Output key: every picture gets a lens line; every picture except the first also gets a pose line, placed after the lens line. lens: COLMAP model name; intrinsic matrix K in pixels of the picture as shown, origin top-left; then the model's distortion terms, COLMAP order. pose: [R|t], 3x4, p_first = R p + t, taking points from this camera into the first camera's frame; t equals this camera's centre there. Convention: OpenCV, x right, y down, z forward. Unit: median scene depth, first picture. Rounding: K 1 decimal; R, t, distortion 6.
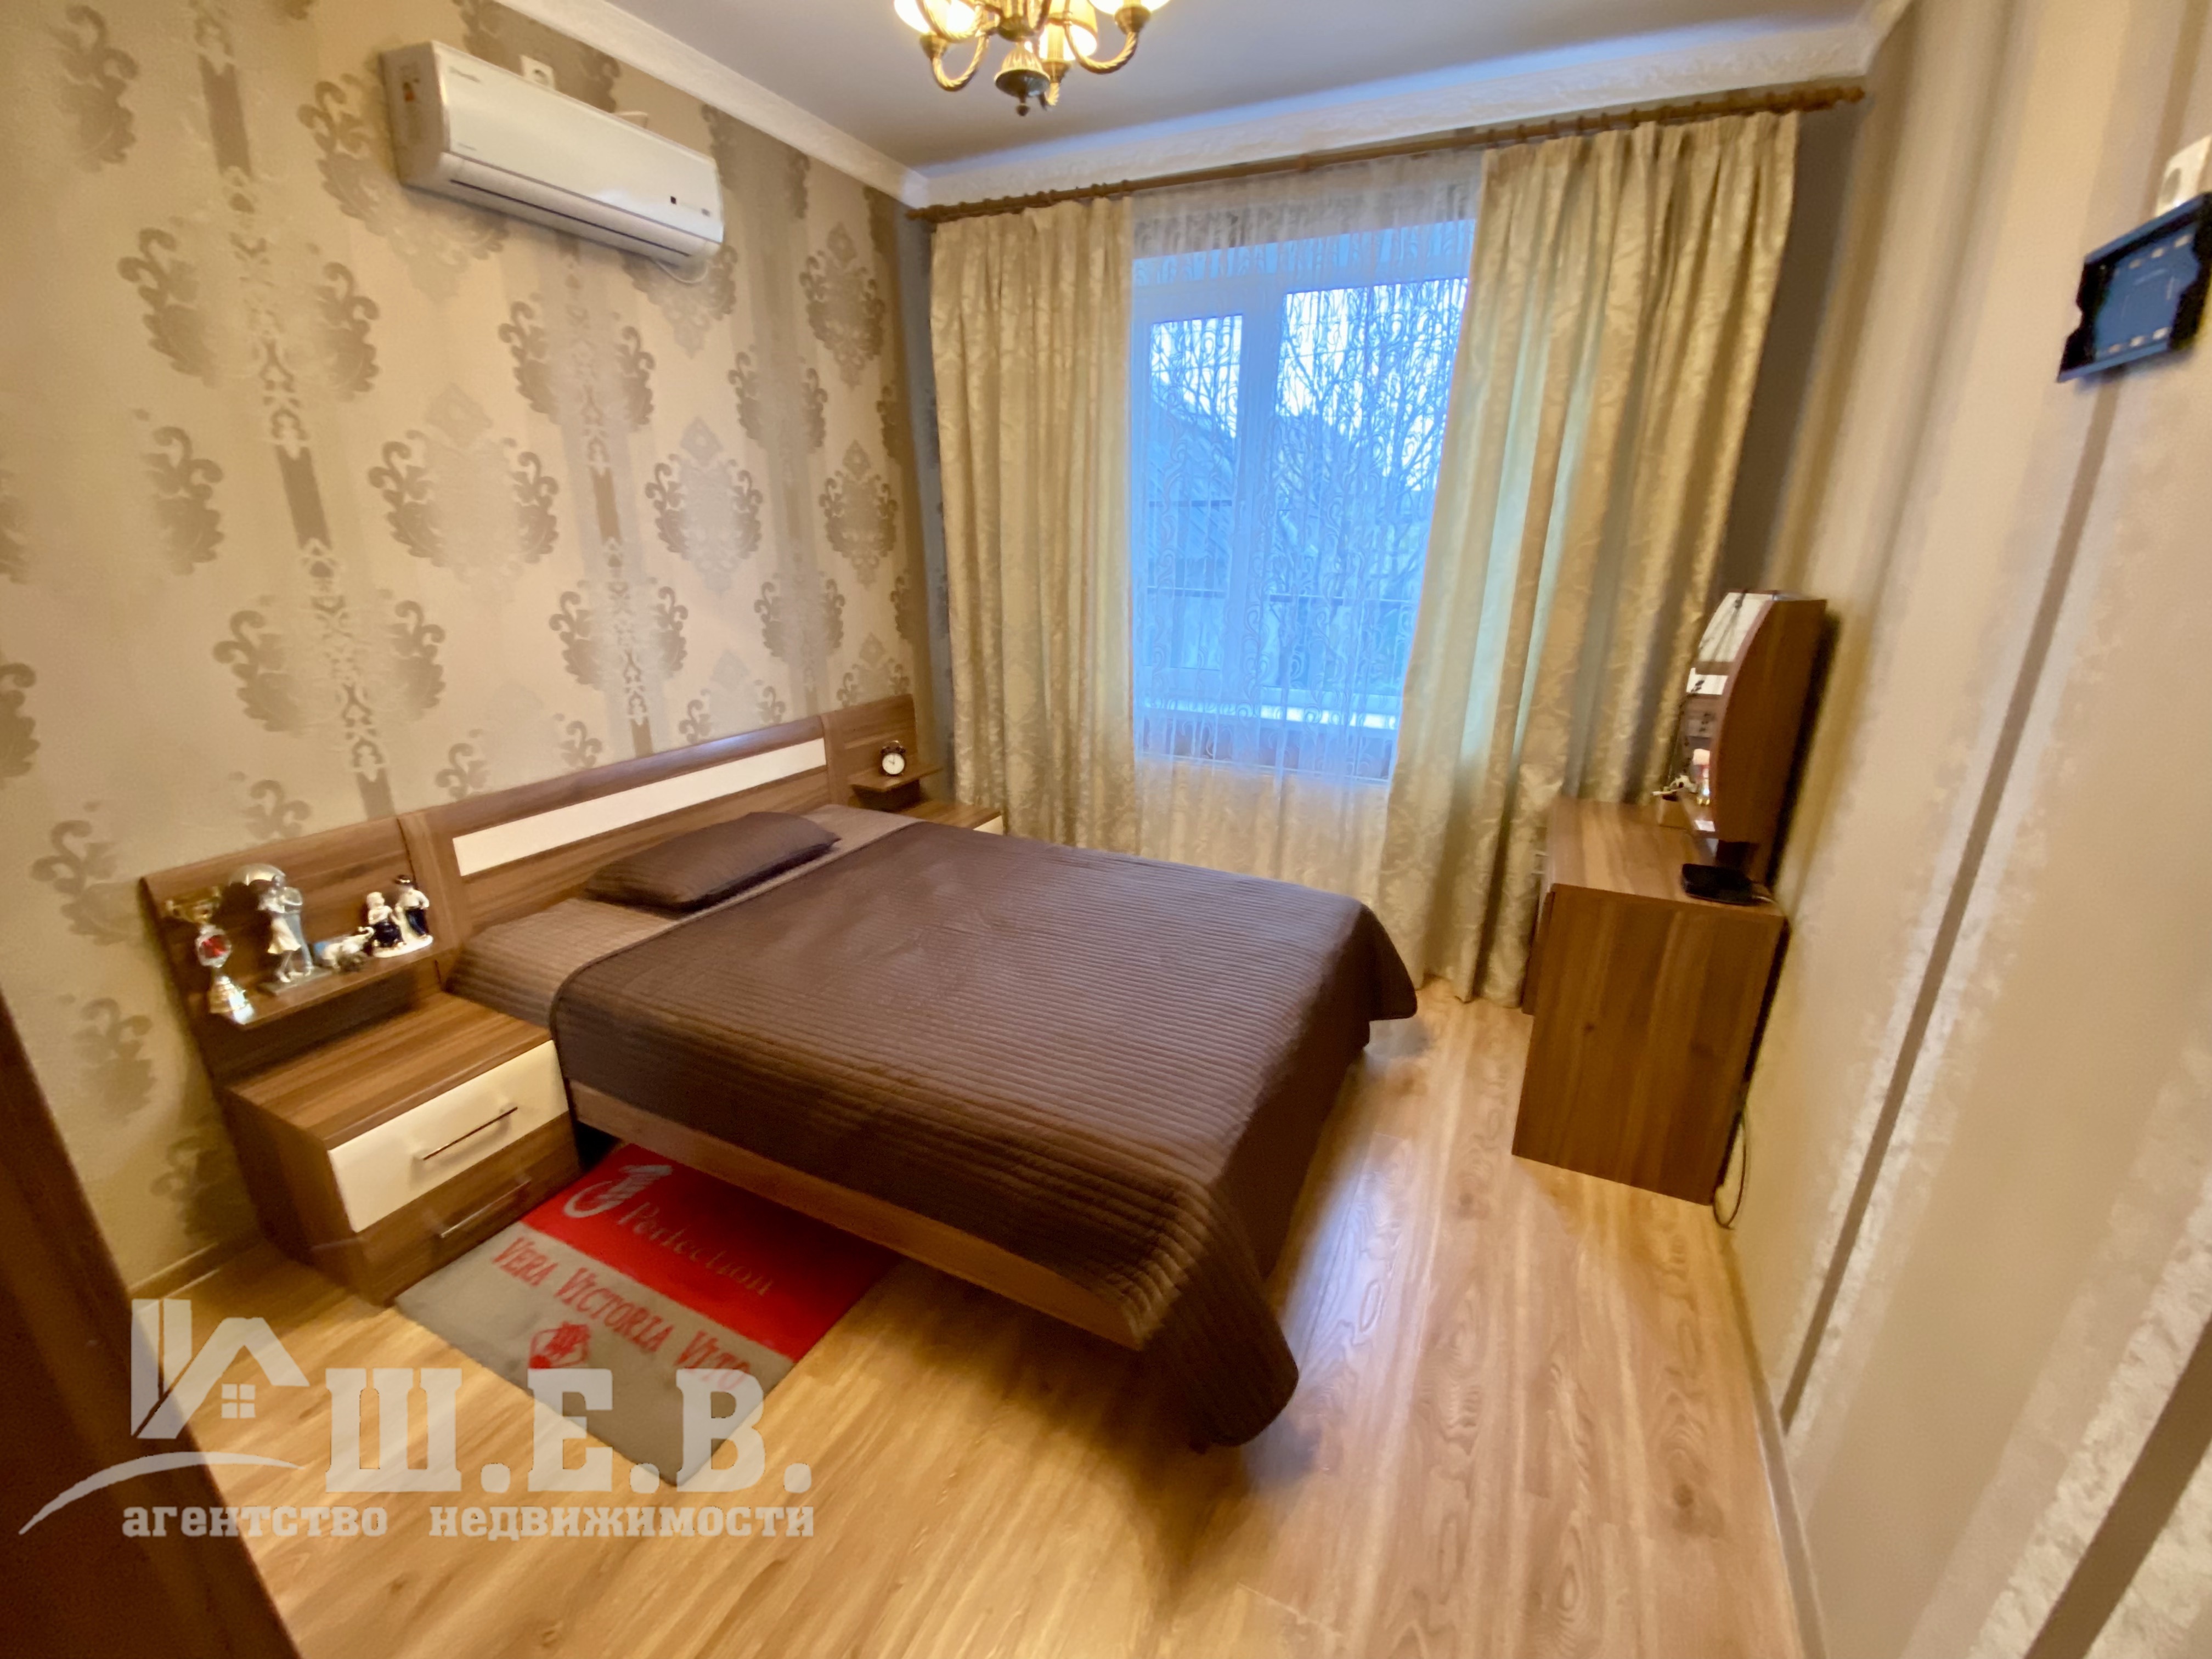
lens RADIAL K [[900.5, 0, 1106.0], [0, 900.5, 829.5], [0, 0, 1]] dist [0.023417, -0.021393]
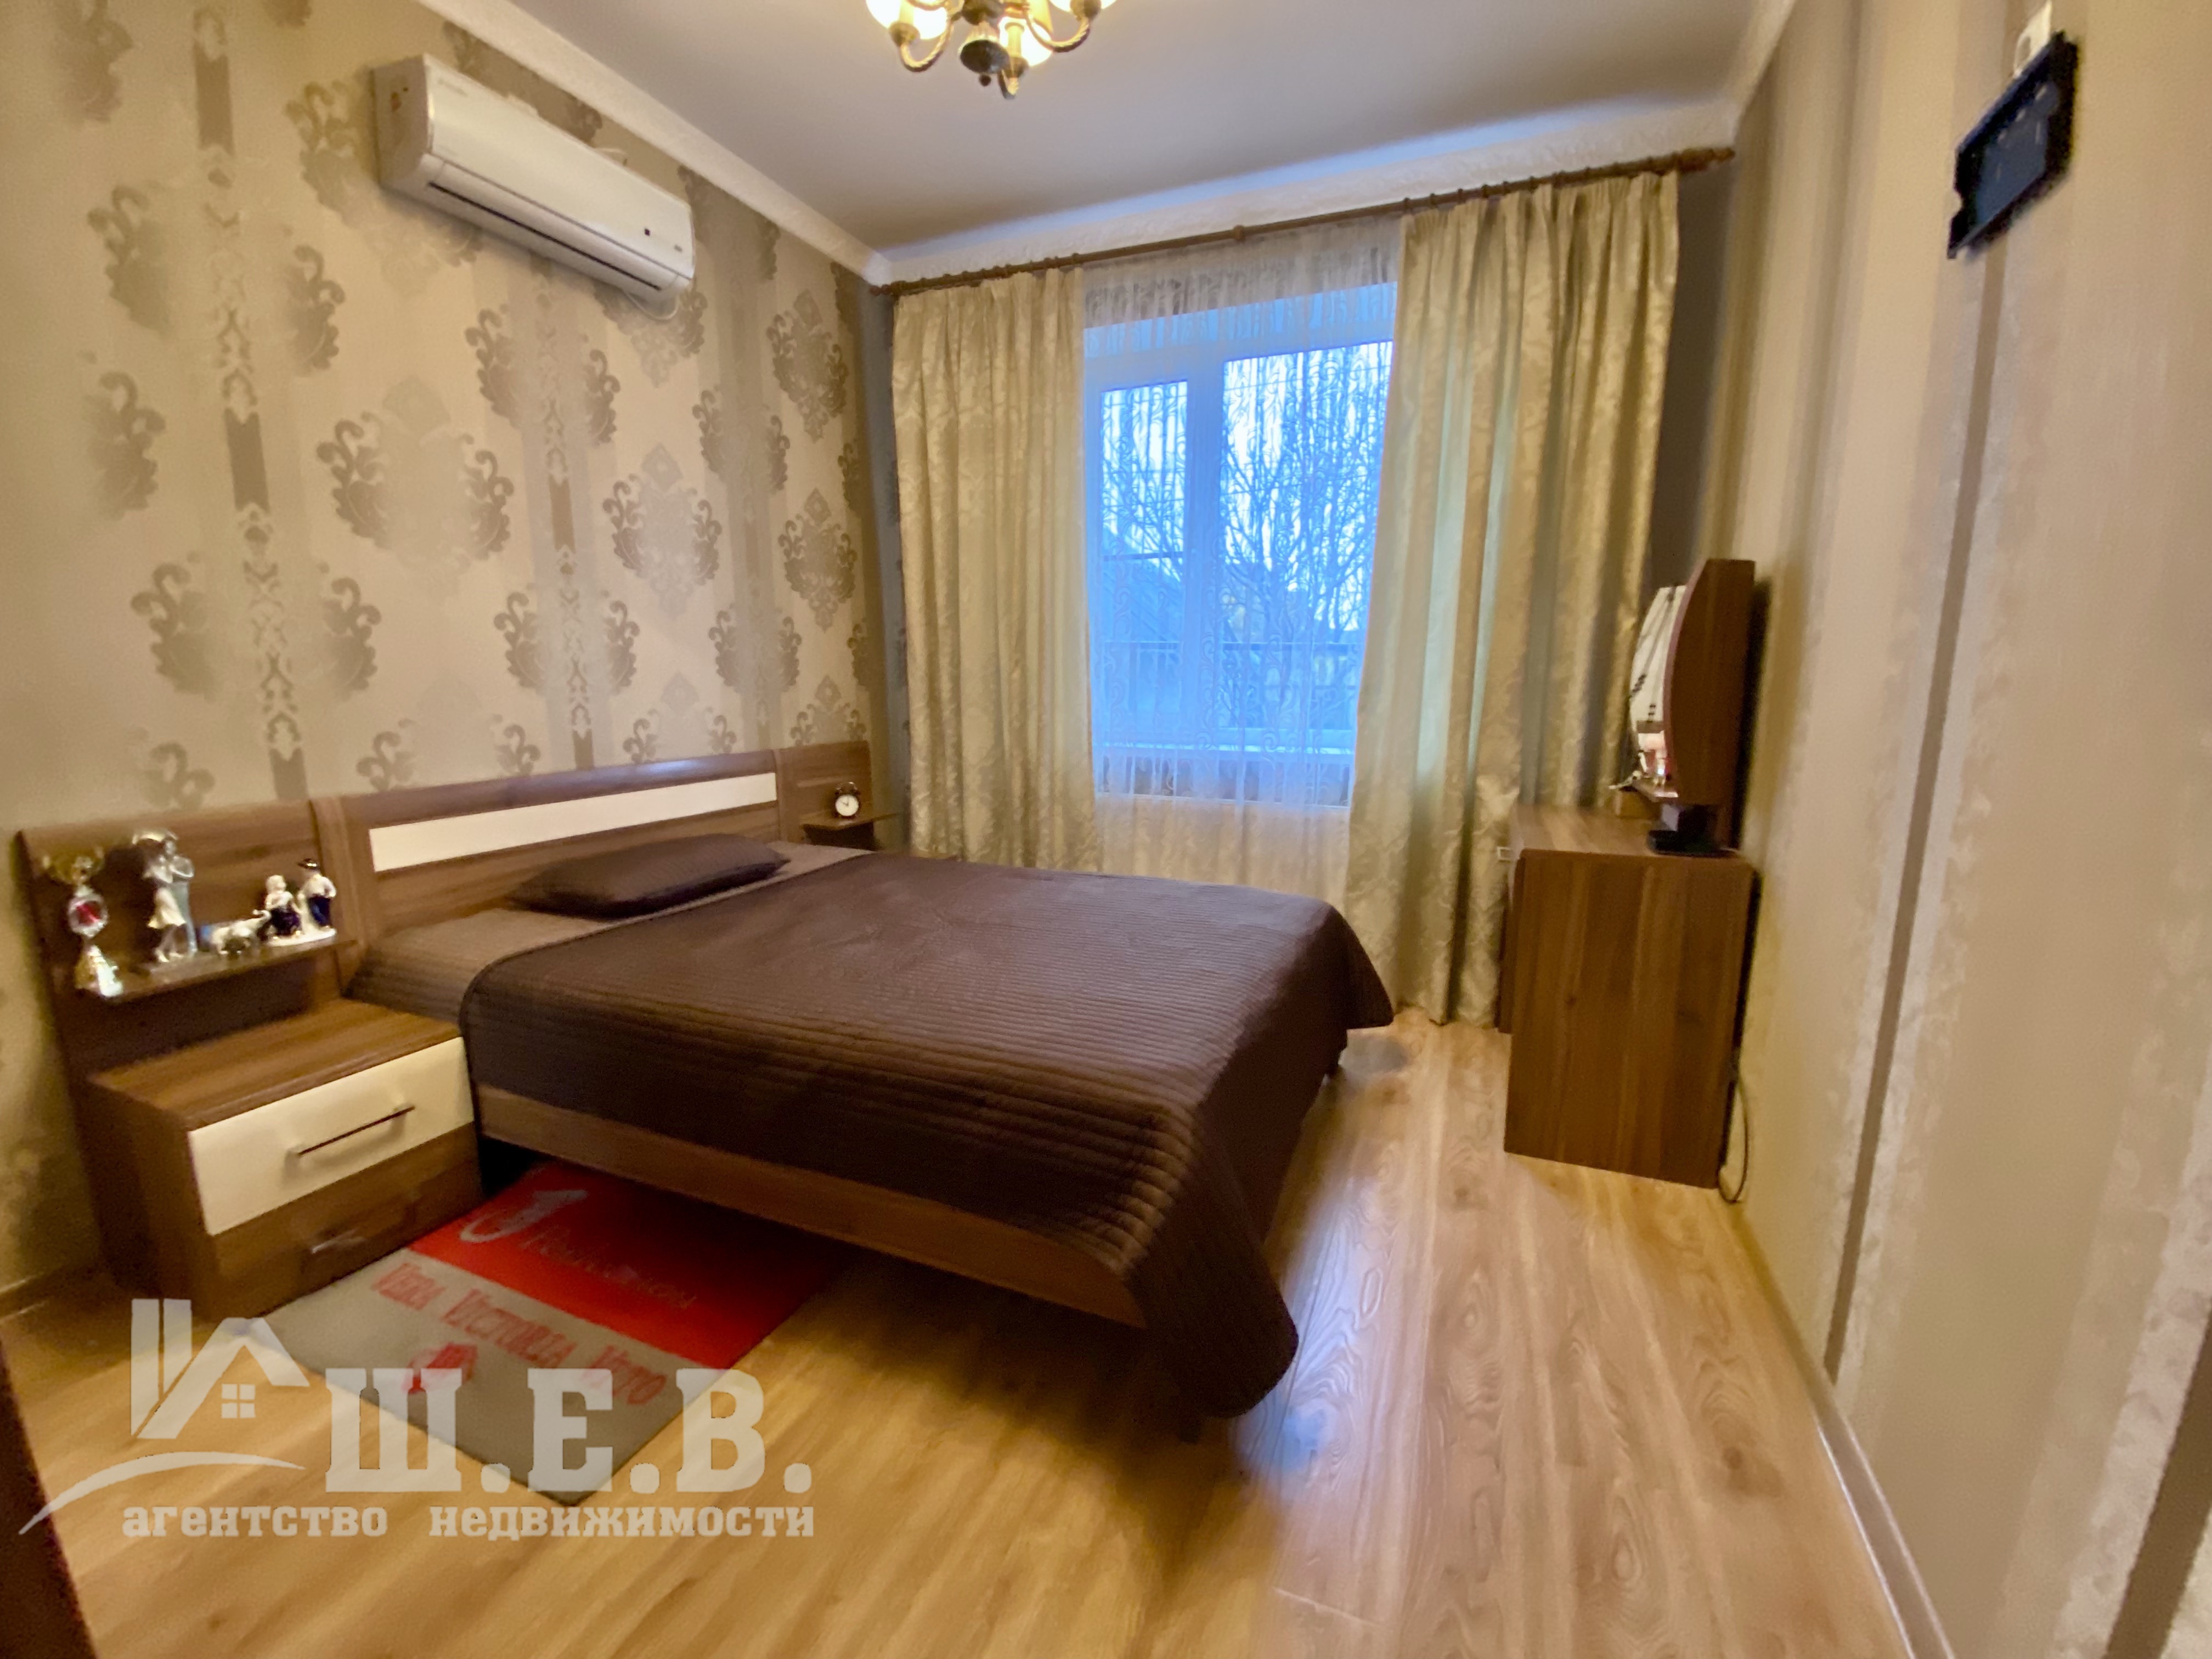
lens RADIAL K [[900.5, 0, 1106.0], [0, 900.5, 829.5], [0, 0, 1]] dist [0.023417, -0.021393]
pose [[0.998609, -0.013919, 0.050854, -0.009404], [0.021253, 0.988956, -0.146676, 0.161573], [-0.048250, 0.147553, 0.987877, 0.040092]]
